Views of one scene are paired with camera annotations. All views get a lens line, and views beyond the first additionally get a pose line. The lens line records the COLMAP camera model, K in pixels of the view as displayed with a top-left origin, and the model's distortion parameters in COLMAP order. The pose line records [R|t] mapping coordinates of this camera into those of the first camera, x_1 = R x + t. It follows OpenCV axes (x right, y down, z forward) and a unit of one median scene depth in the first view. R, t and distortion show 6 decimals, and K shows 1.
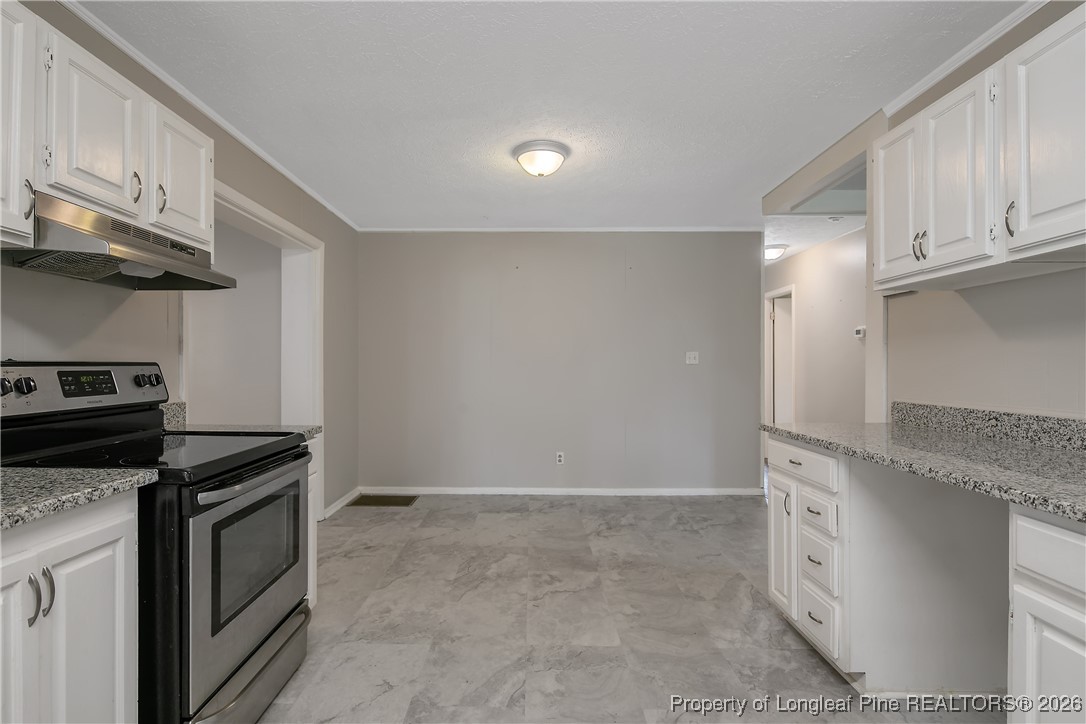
lens RADIAL K [[532.0, 0, 529.9], [0, 532.0, 351.6], [0, 0, 1]] dist [0.001272, -0.000090]
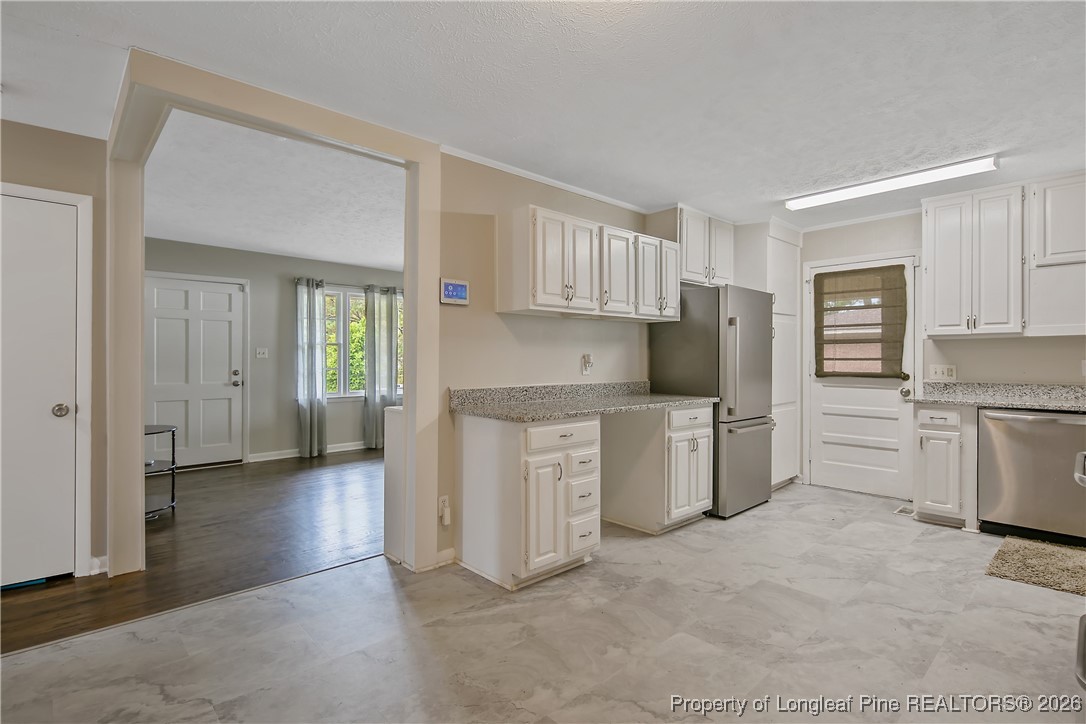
lens RADIAL K [[532.0, 0, 529.9], [0, 532.0, 351.6], [0, 0, 1]] dist [0.001272, -0.000090]
pose [[-0.675583, 0.009068, 0.737228, -0.398579], [-0.019298, 0.999364, -0.029977, 0.042218], [-0.737031, -0.034478, -0.674979, 1.921630]]
